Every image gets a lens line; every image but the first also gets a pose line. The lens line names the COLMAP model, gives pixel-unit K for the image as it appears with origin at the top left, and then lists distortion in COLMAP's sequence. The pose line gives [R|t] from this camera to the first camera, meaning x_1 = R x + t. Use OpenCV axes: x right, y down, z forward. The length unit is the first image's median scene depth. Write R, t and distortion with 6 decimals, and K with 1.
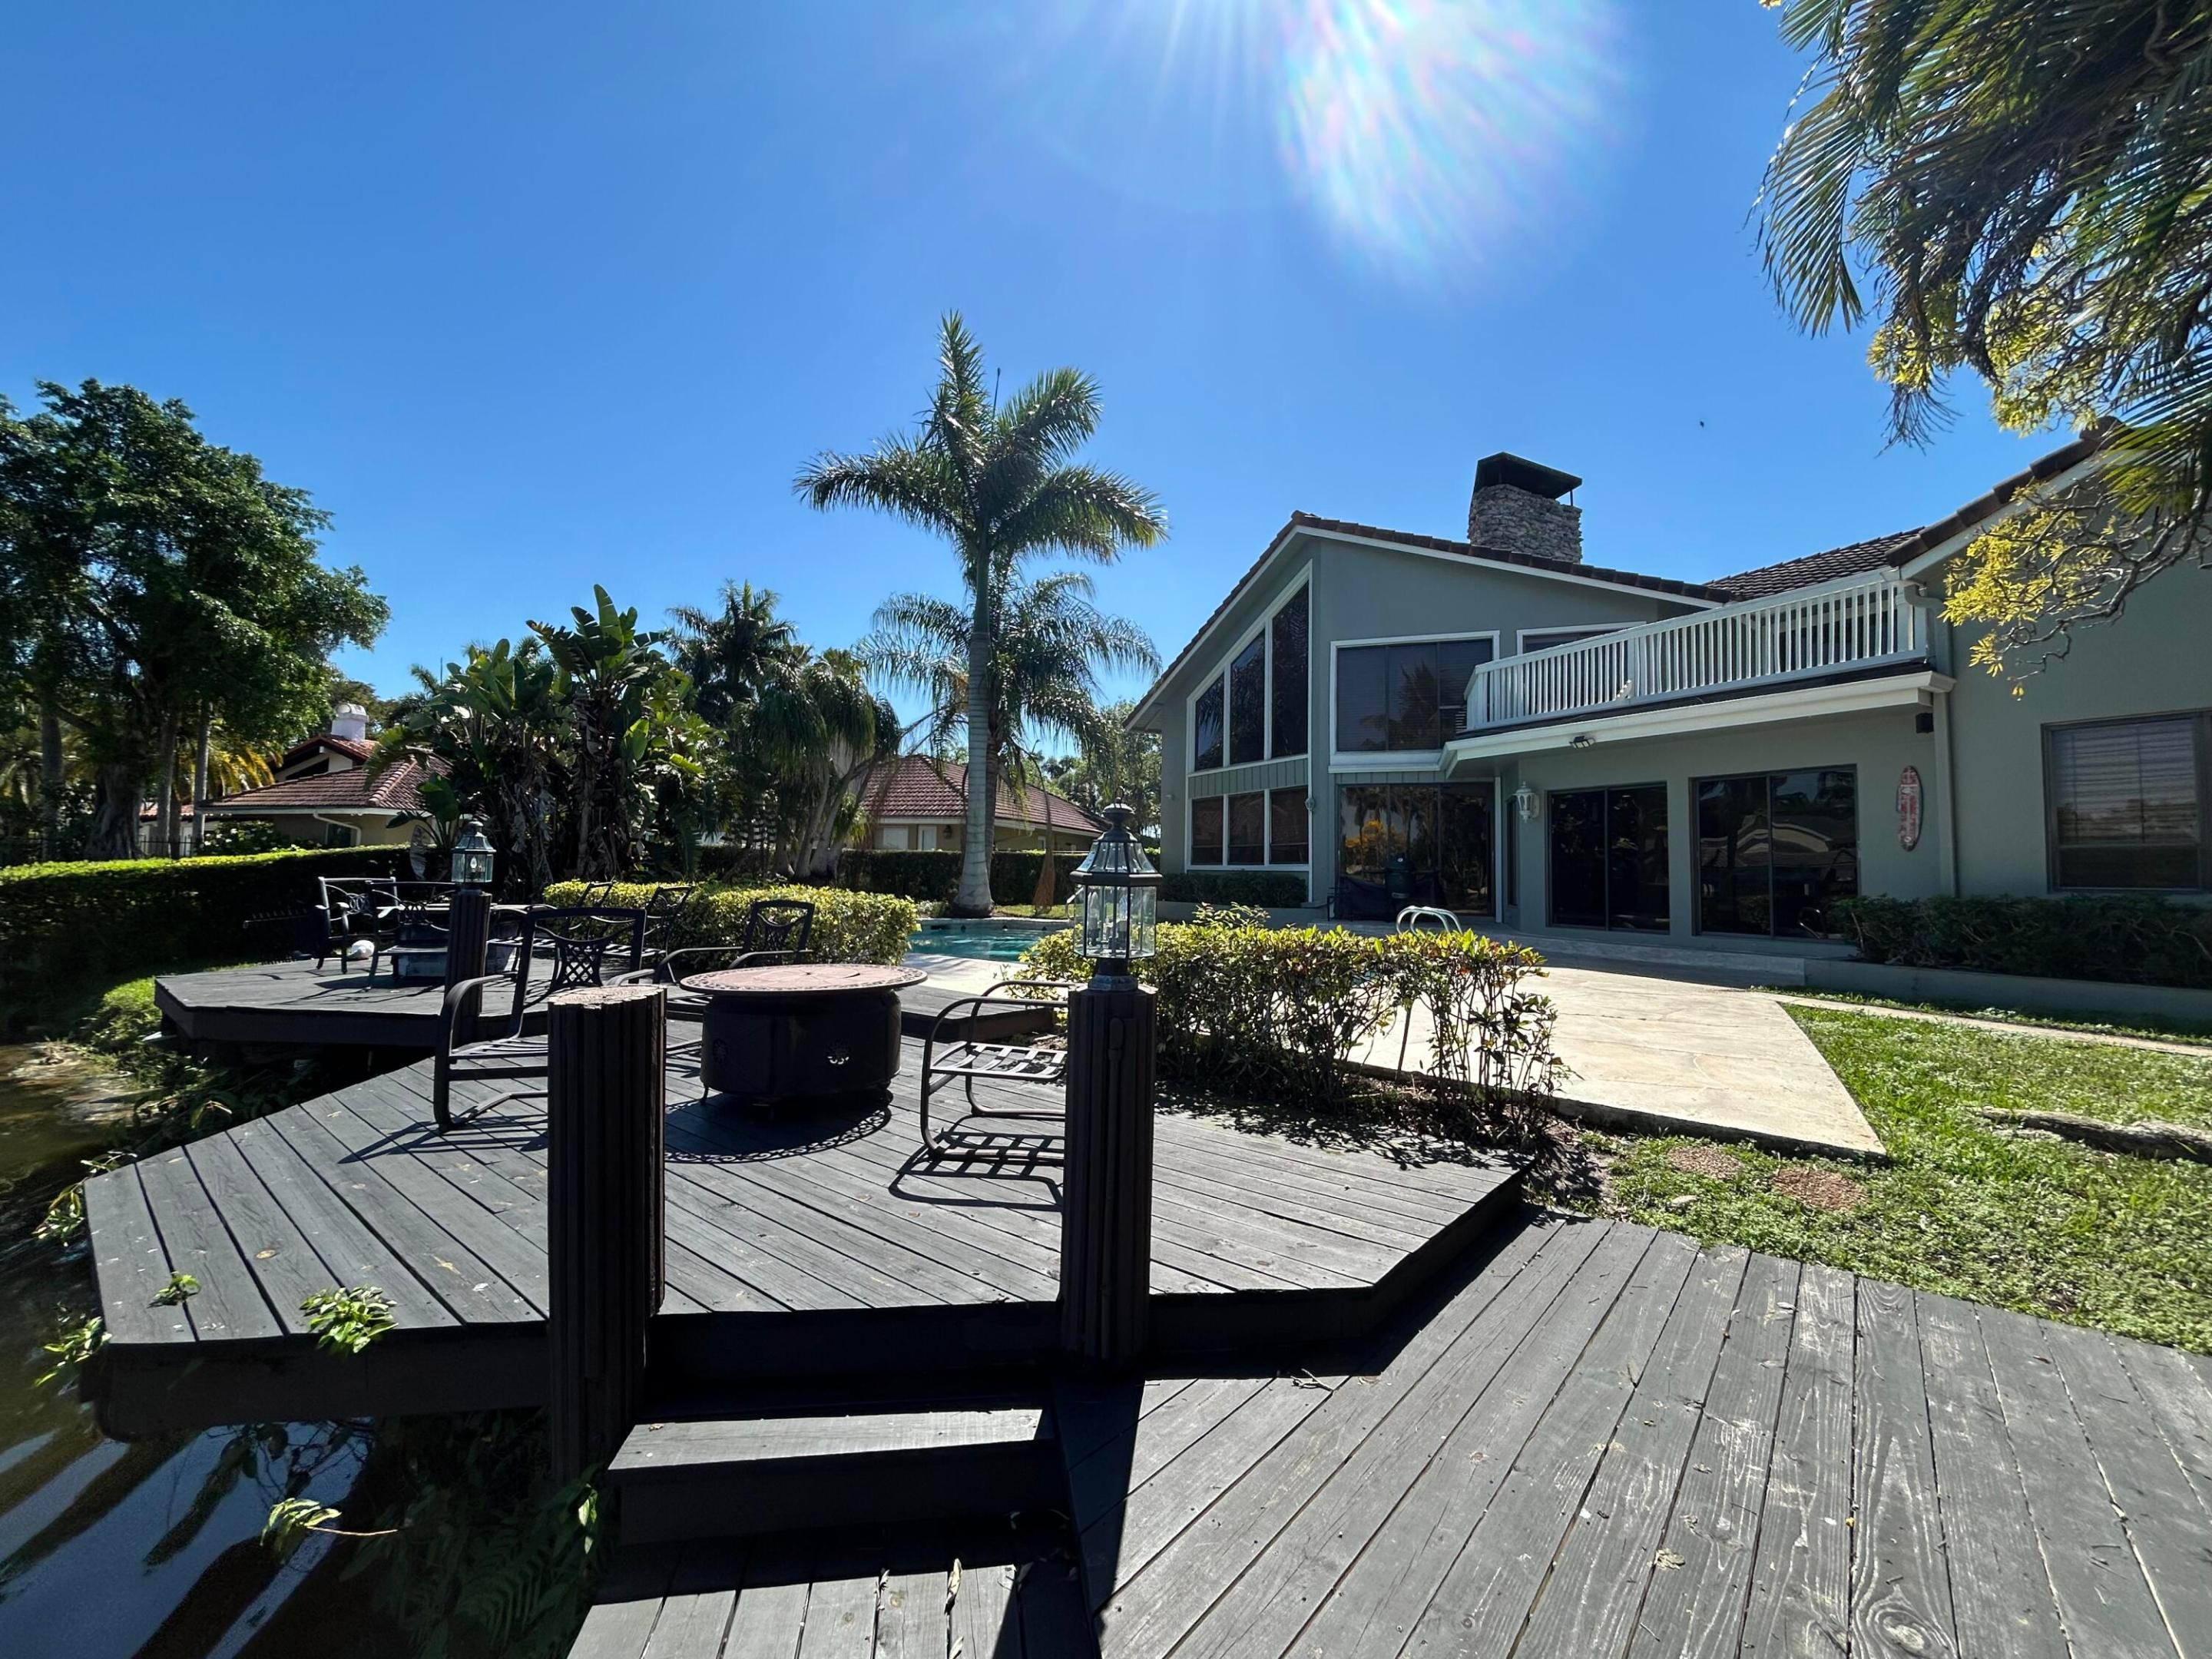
lens RADIAL K [[901.3, 0, 1106.2], [0, 901.3, 824.9], [0, 0, 1]] dist [-0.007523, -0.000096]
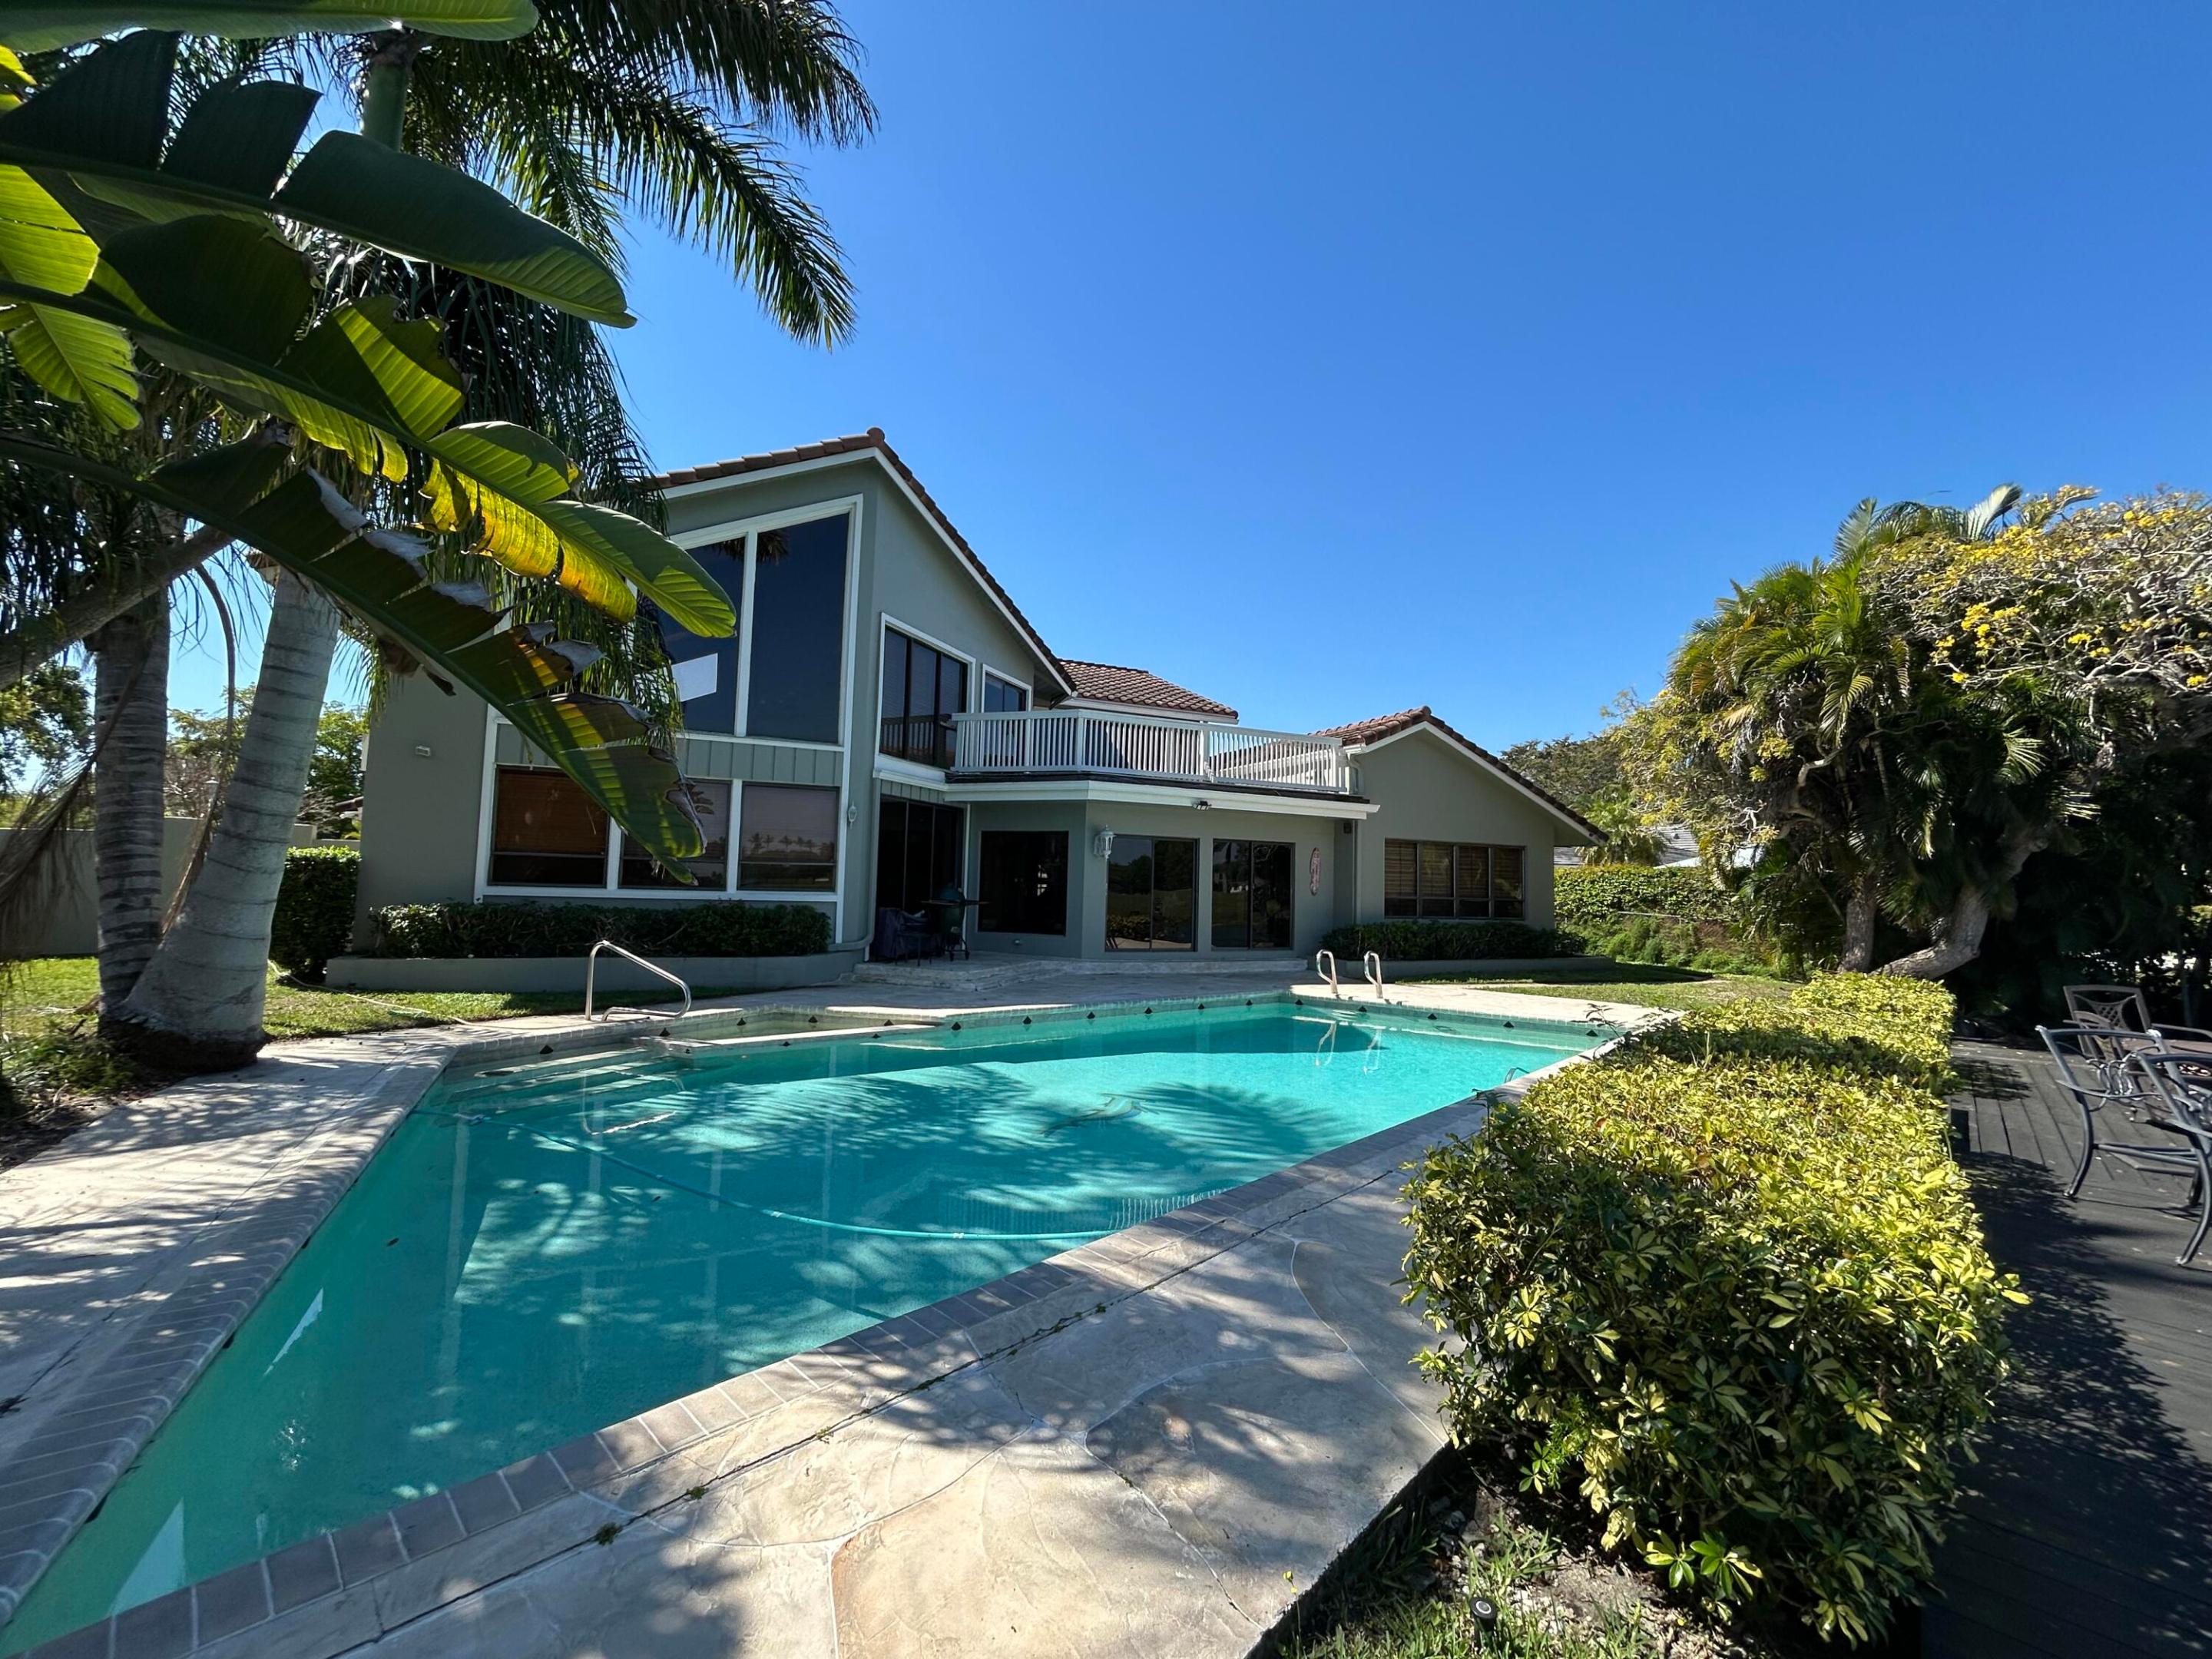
lens RADIAL K [[899.2, 0, 1099.0], [0, 899.2, 827.8], [0, 0, 1]] dist [-0.001523, 0.000839]
pose [[0.069840, 0.045317, 0.996528, -0.521868], [-0.084053, 0.995682, -0.039388, 0.000734], [-0.994011, -0.081011, 0.073347, 0.739968]]
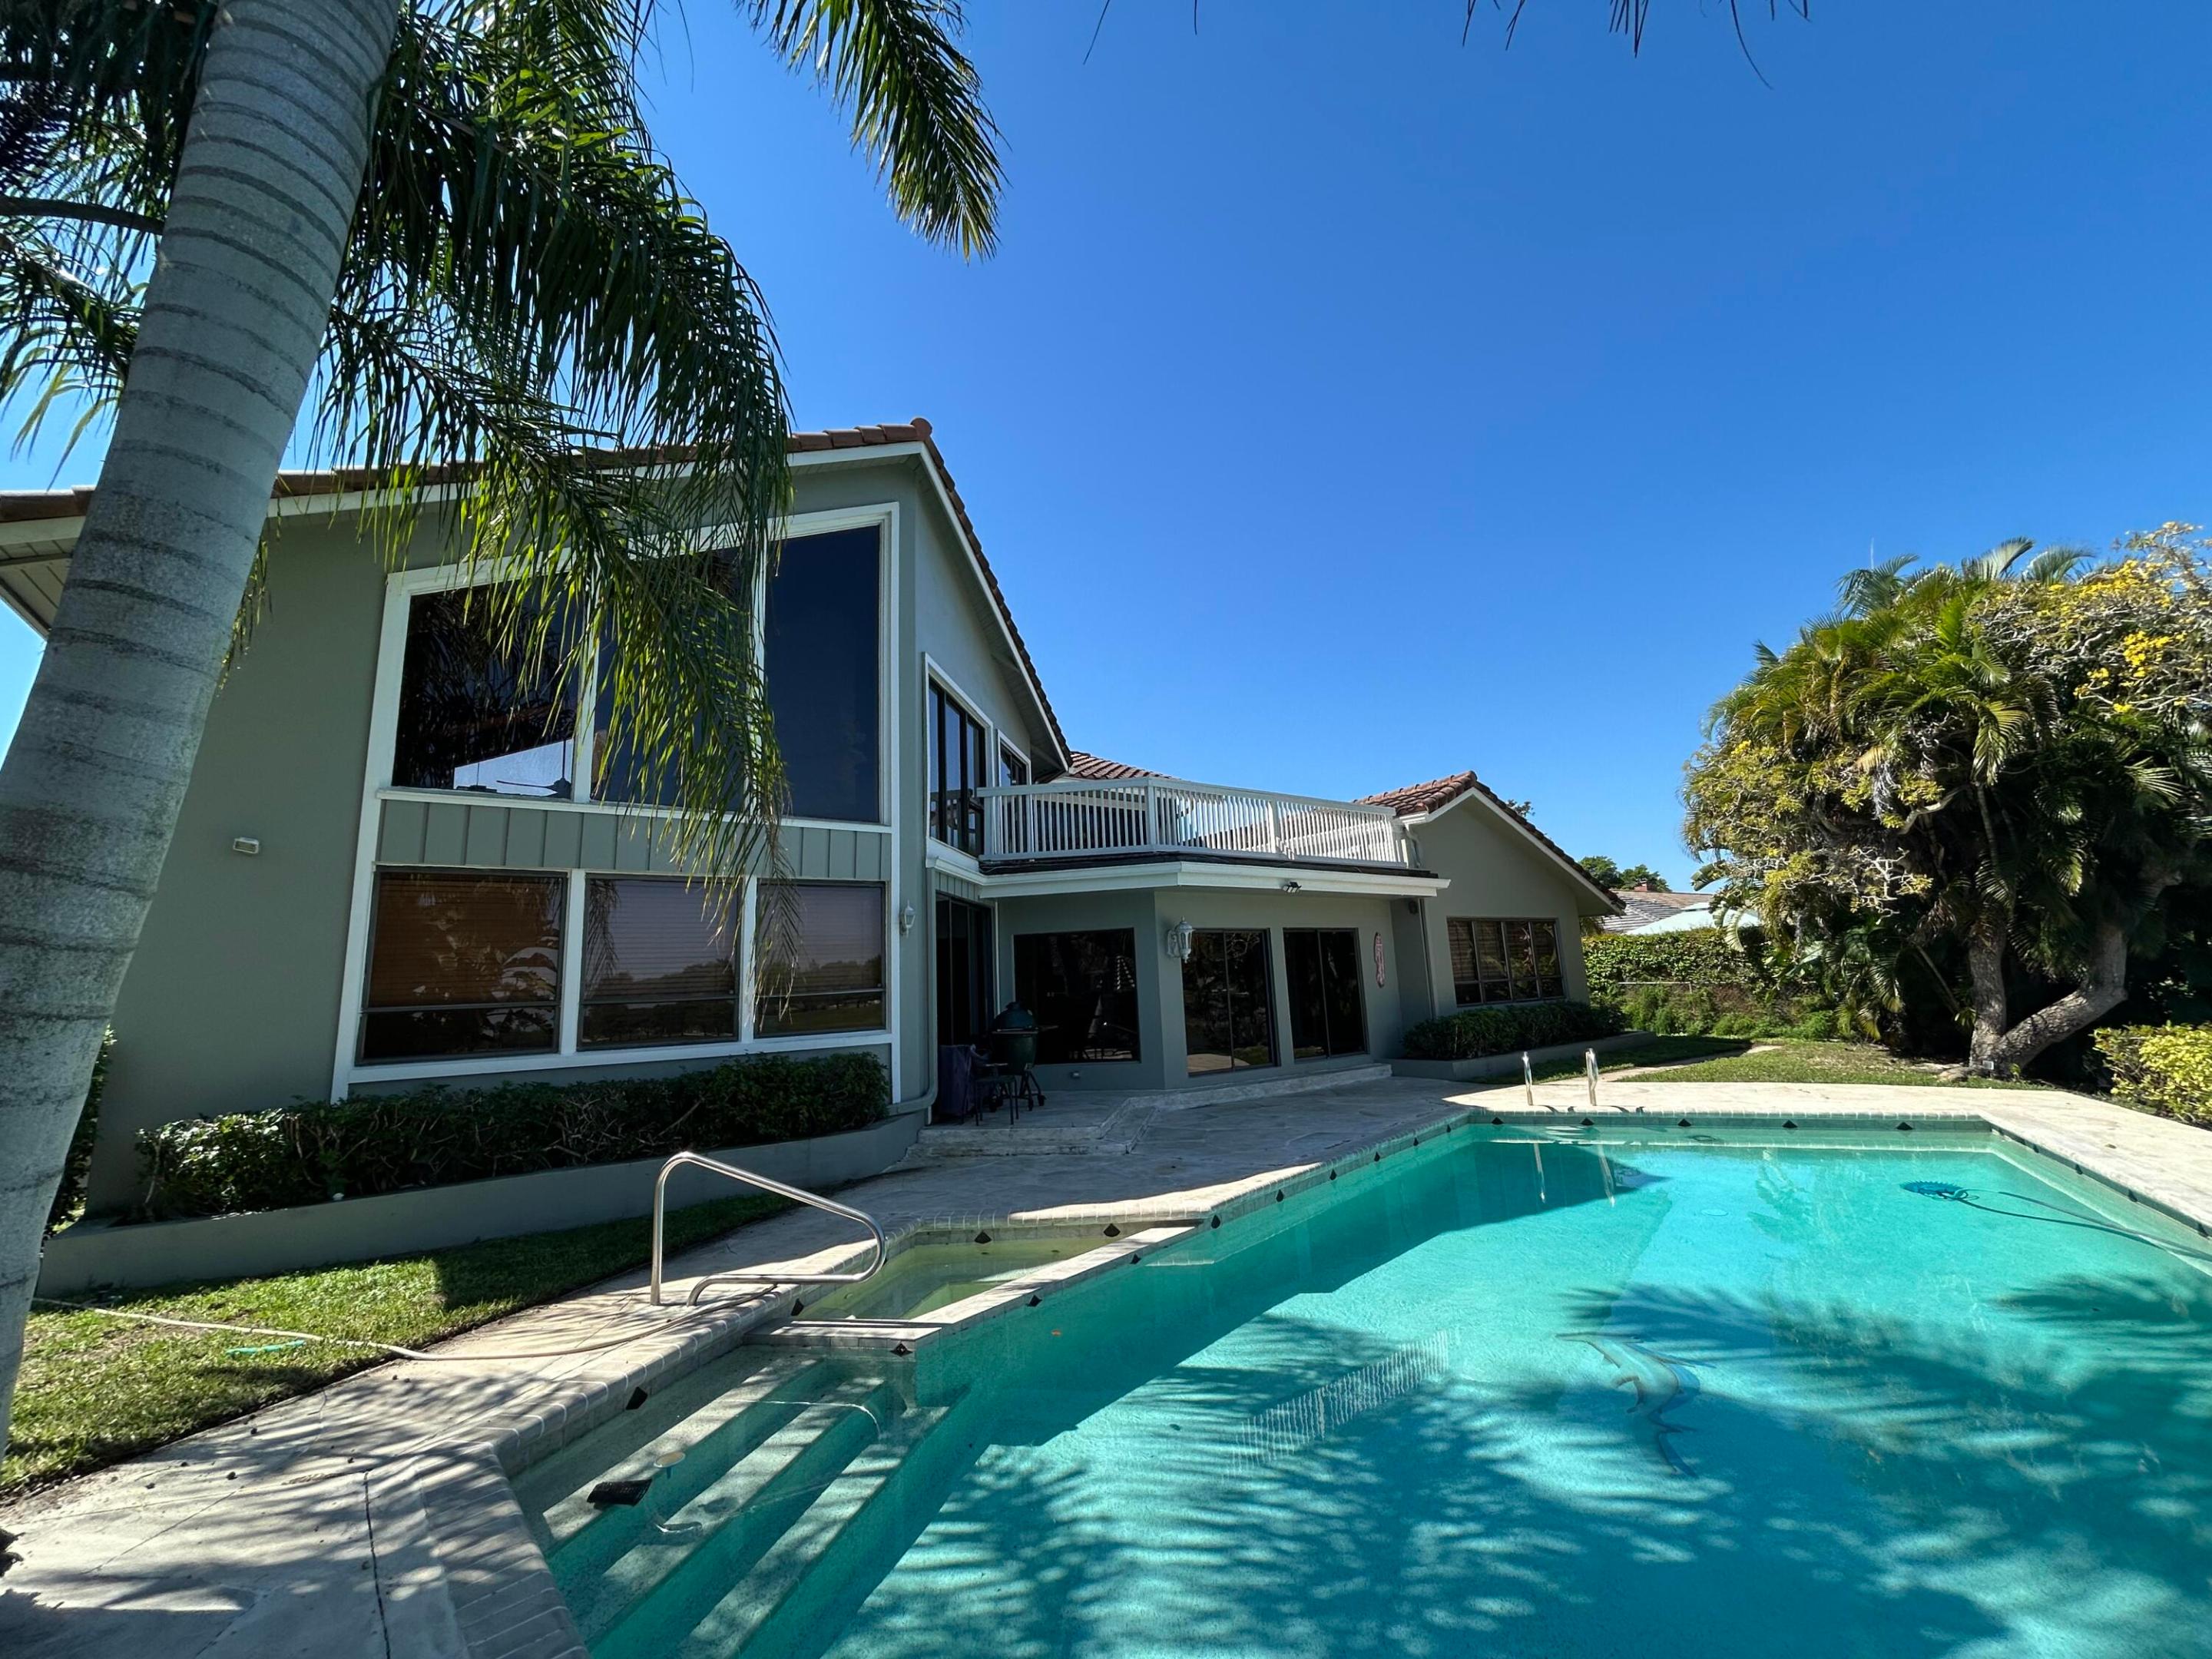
lens RADIAL K [[899.2, 0, 1099.0], [0, 899.2, 827.8], [0, 0, 1]] dist [-0.001523, 0.000839]
pose [[-0.139896, 0.162344, 0.976767, -0.341457], [-0.014037, 0.986043, -0.165896, 0.011991], [-0.990067, -0.036919, -0.135664, 0.967214]]
